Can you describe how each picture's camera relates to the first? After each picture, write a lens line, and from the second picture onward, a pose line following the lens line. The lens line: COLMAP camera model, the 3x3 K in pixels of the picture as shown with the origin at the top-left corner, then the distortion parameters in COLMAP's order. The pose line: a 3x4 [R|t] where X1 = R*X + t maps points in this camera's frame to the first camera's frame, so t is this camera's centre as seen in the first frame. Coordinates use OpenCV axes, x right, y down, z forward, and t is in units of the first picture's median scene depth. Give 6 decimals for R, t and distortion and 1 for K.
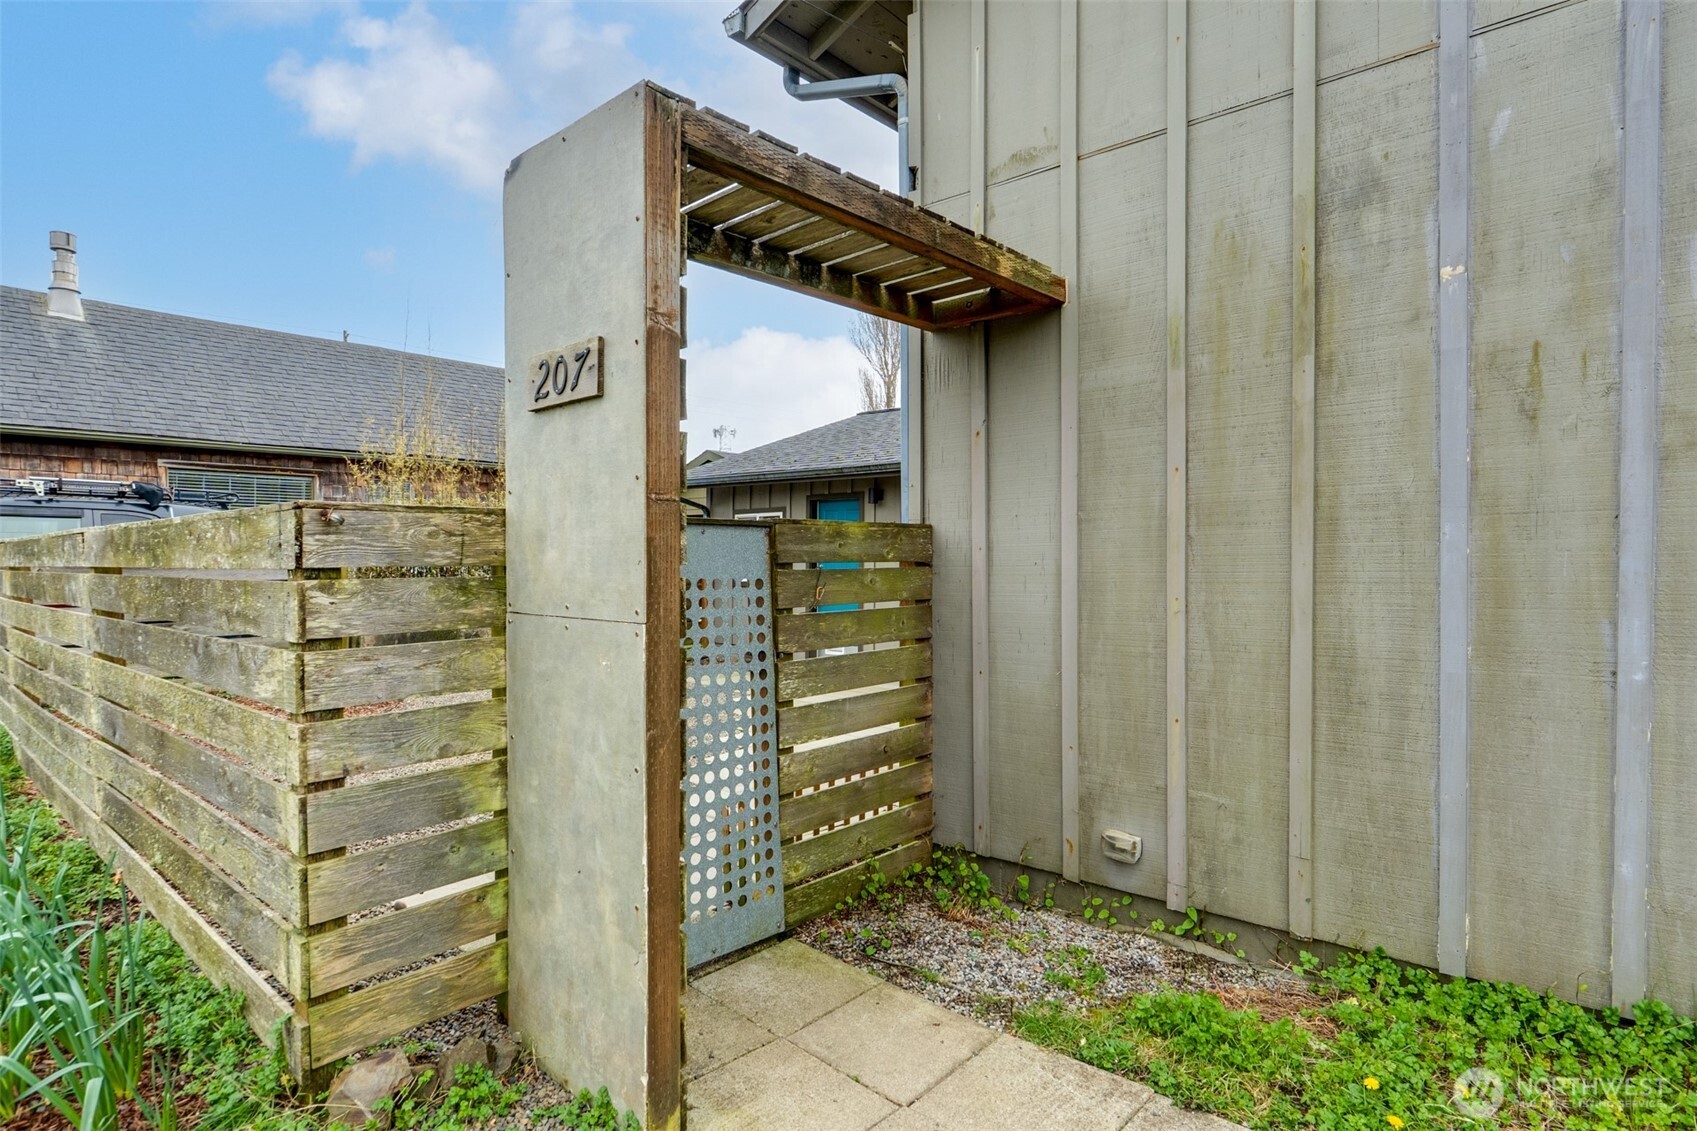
lens RADIAL K [[904.0, 0, 845.1], [0, 904.0, 567.3], [0, 0, 1]] dist [-0.003353, -0.000503]
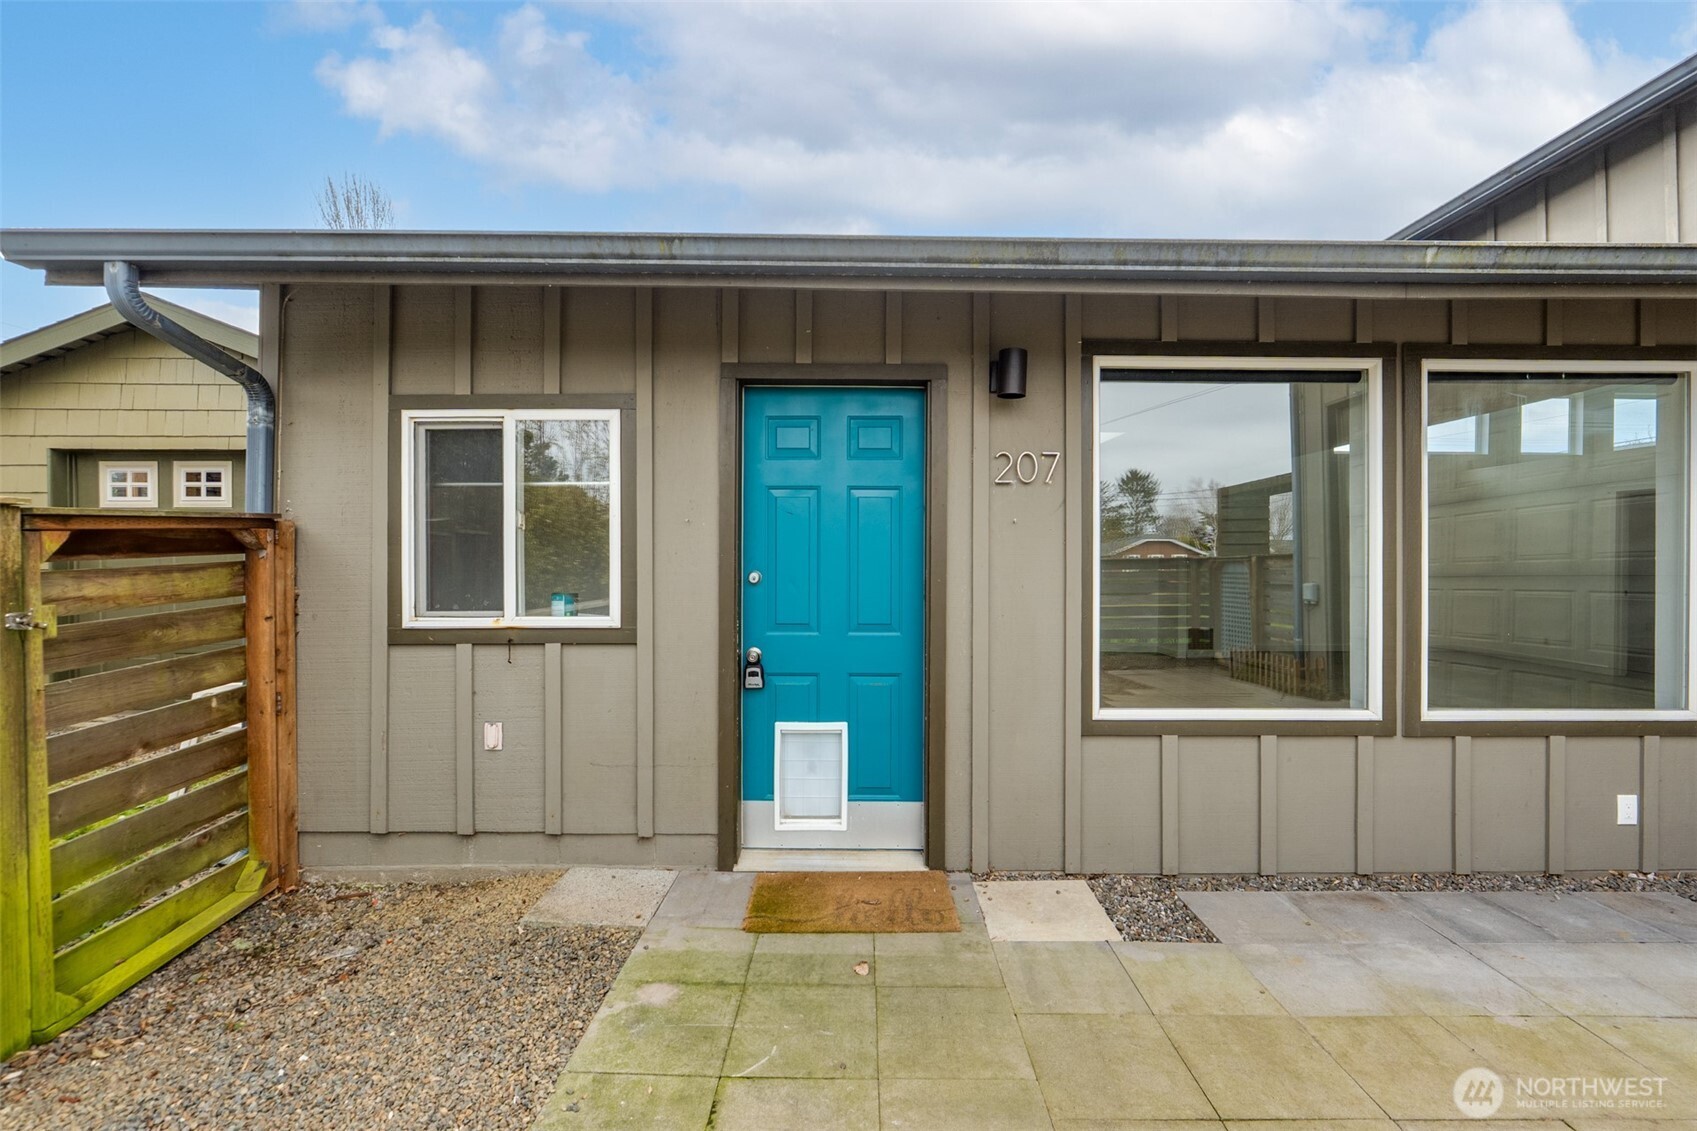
lens RADIAL K [[725.5, 0, 844.5], [0, 725.5, 556.1], [0, 0, 1]] dist [-0.011944, -0.000589]
pose [[0.747618, 0.000944, 0.664128, -0.182057], [0.002050, 0.999991, -0.003728, -0.007591], [-0.664126, 0.004149, 0.747609, 0.761775]]
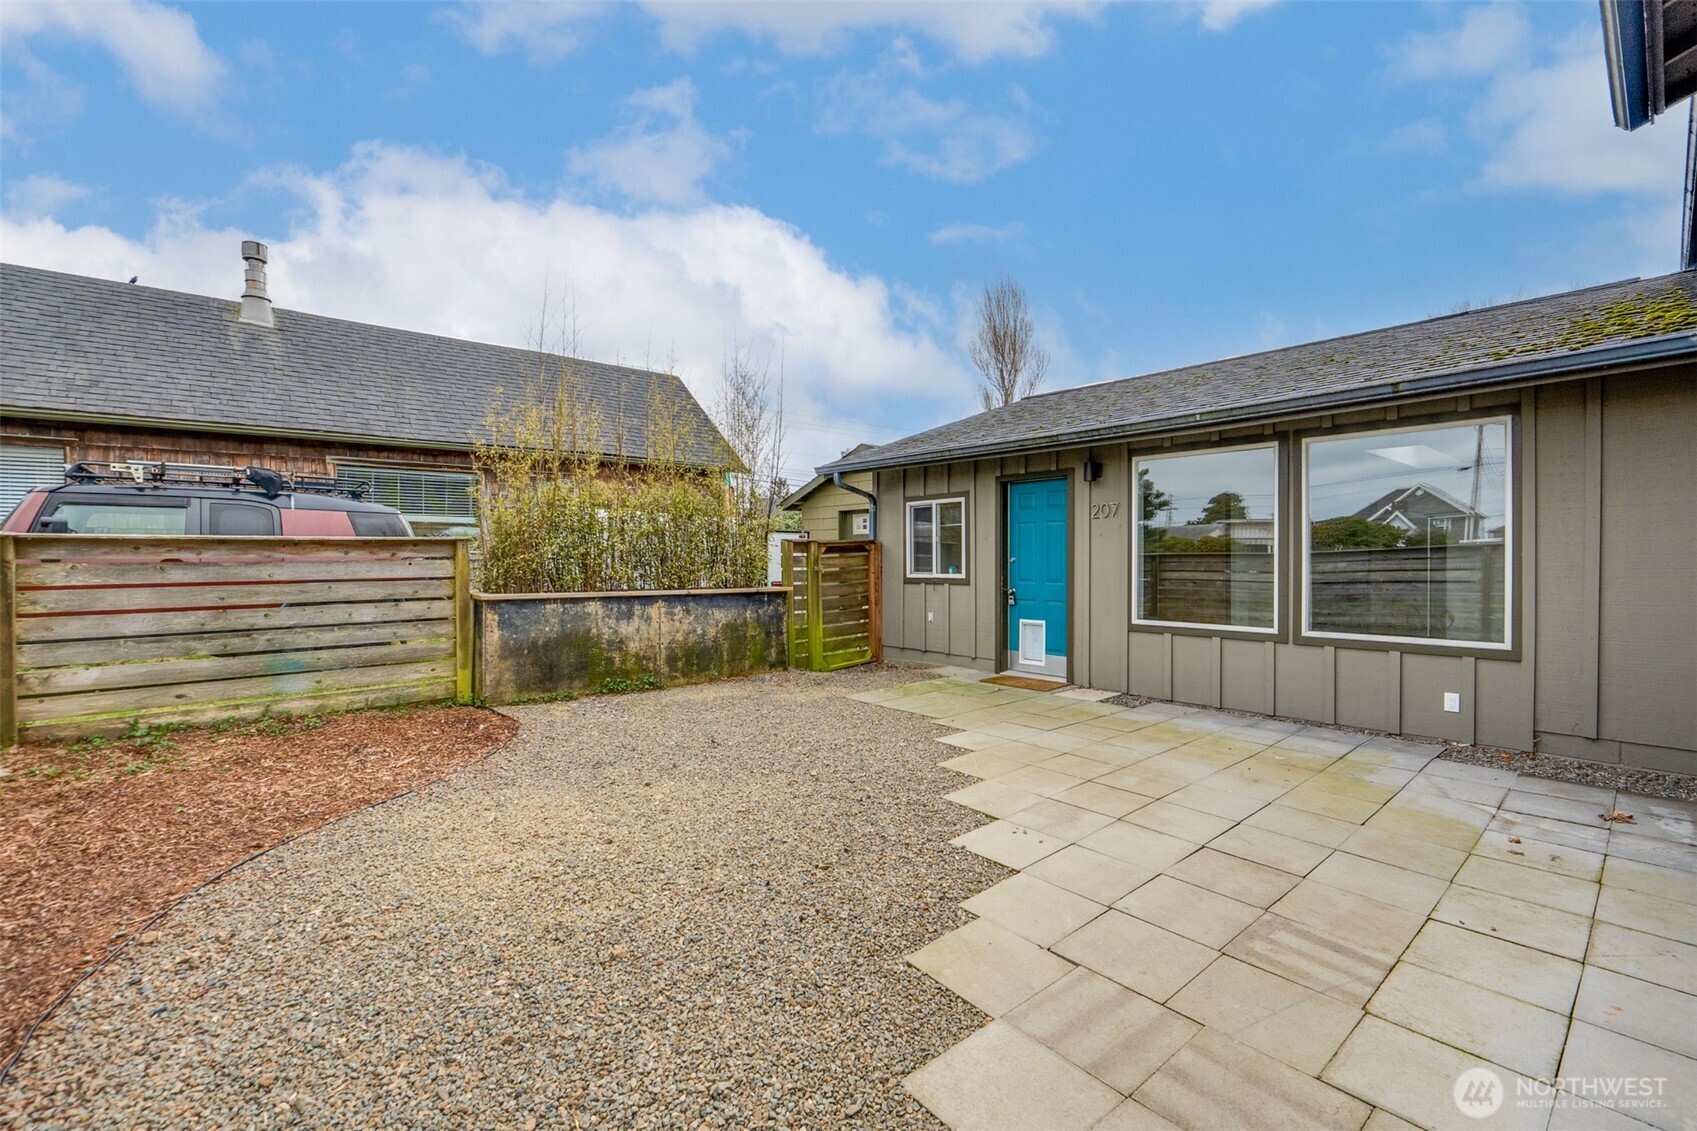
lens RADIAL K [[725.5, 0, 852.2], [0, 725.5, 563.1], [0, 0, 1]] dist [-0.011944, -0.000589]
pose [[0.991929, -0.003838, -0.126734, -0.089222], [0.003944, 0.999992, 0.000590, 0.001293], [0.126730, -0.001085, 0.991937, 0.303030]]
